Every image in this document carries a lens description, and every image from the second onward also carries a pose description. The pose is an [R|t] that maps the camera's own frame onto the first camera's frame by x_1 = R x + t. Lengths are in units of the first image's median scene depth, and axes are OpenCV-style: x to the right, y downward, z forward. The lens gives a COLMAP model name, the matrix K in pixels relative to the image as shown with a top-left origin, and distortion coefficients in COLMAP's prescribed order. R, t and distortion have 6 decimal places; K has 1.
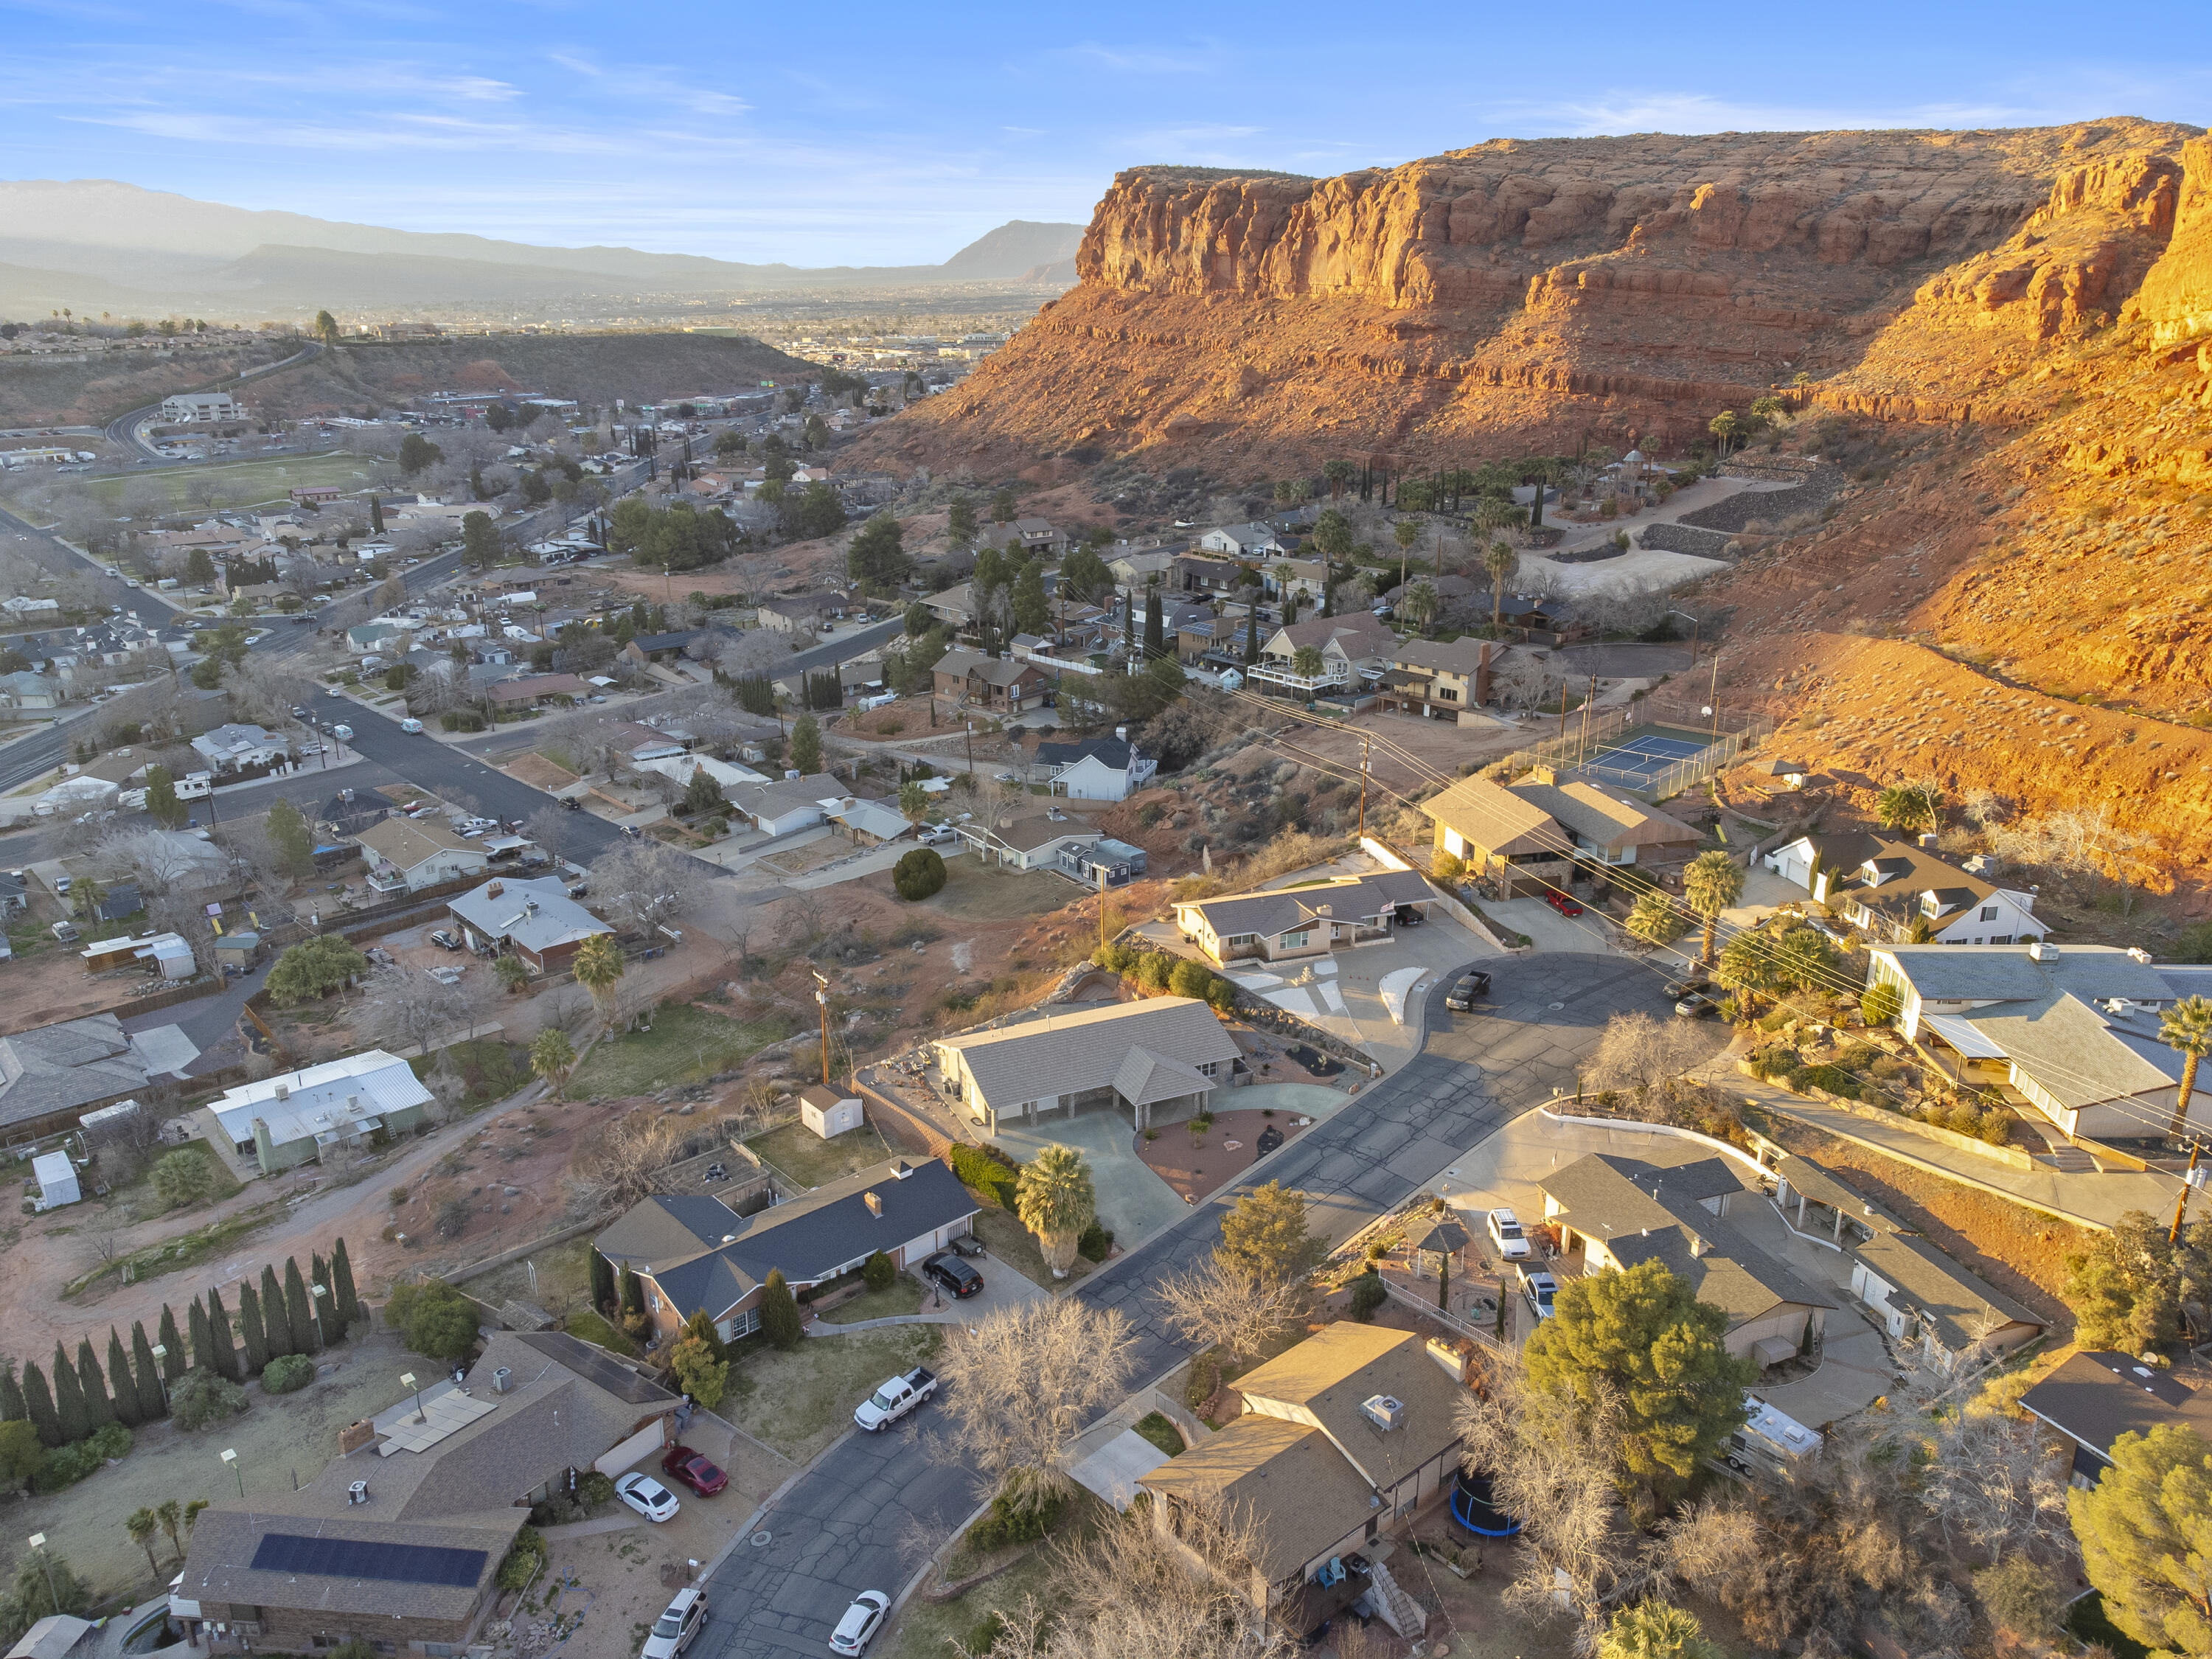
lens RADIAL K [[1658.9, 0, 1102.5], [0, 1658.9, 837.9], [0, 0, 1]] dist [0.016068, 0.008742]
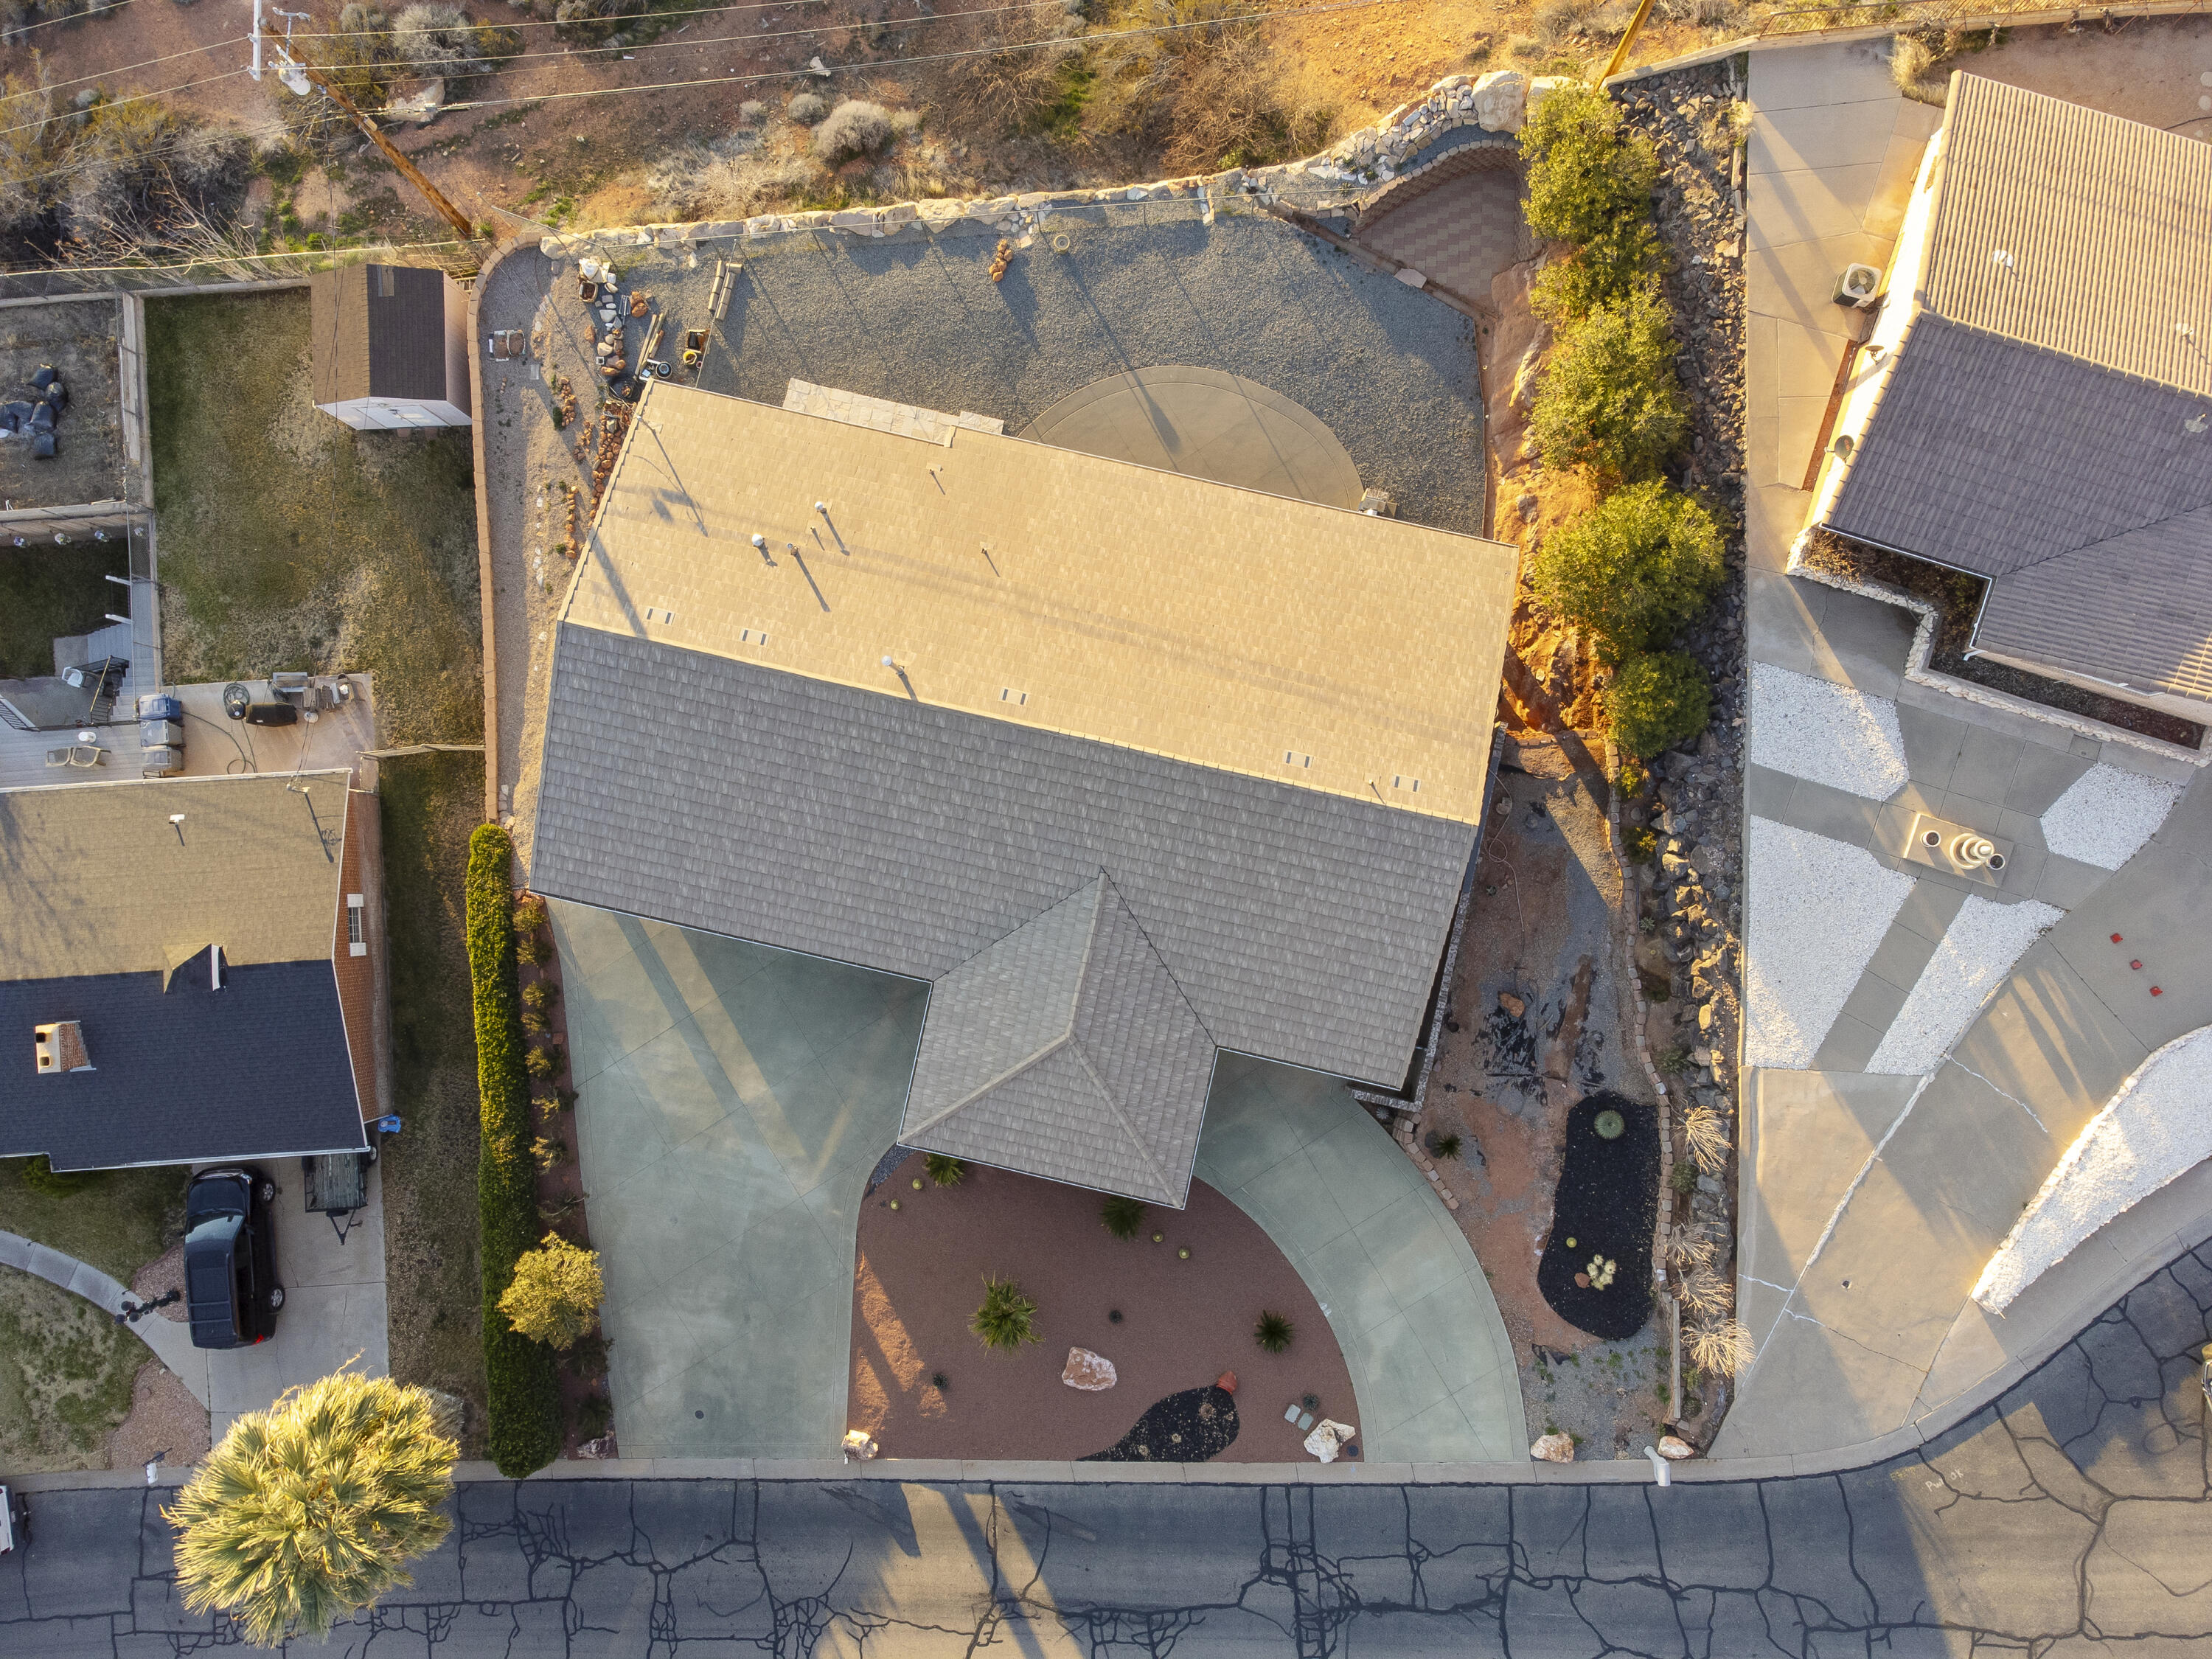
lens RADIAL K [[1658.9, 0, 1102.5], [0, 1658.9, 837.9], [0, 0, 1]] dist [0.016068, 0.008742]
pose [[0.790905, 0.611169, -0.030684, 0.006541], [-0.171878, 0.269988, 0.947399, -0.044783], [0.587305, -0.744029, 0.318581, 0.260348]]
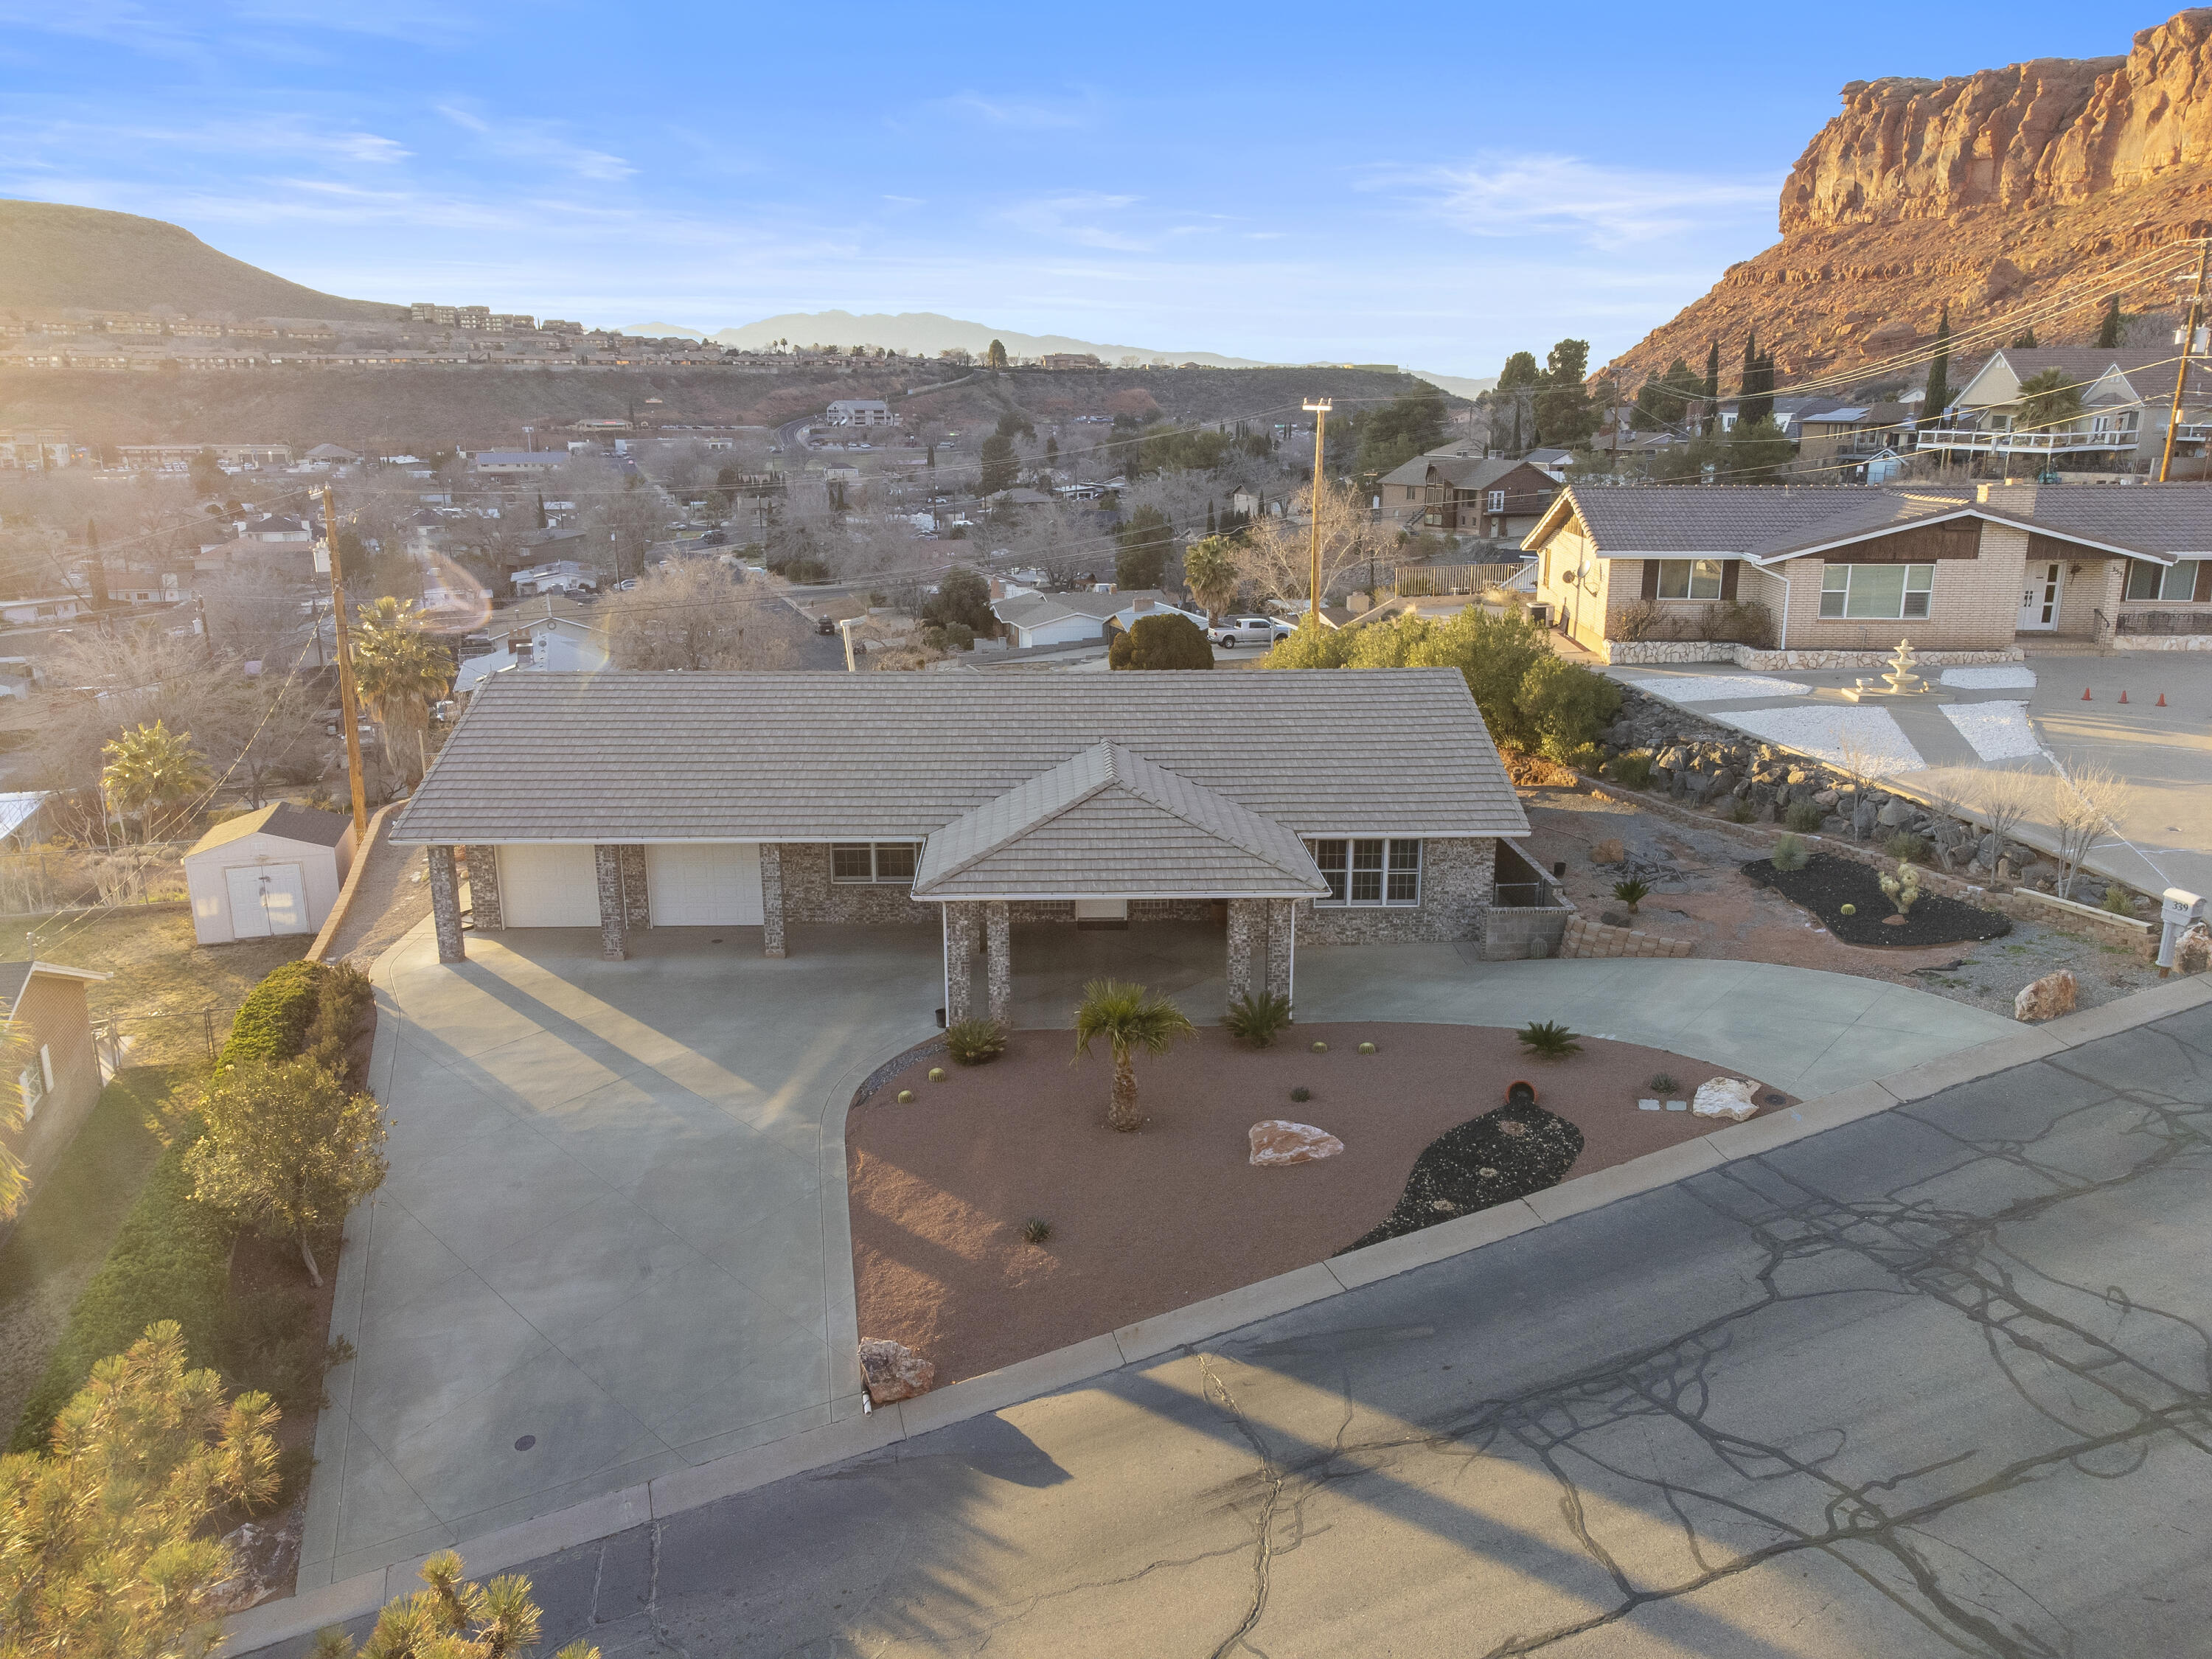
lens RADIAL K [[1658.9, 0, 1102.5], [0, 1658.9, 837.9], [0, 0, 1]] dist [0.016068, 0.008742]
pose [[0.918239, 0.101255, -0.382862, 0.034293], [-0.125764, 0.991275, -0.039464, 0.042933], [0.375526, 0.084387, 0.922962, 0.216908]]
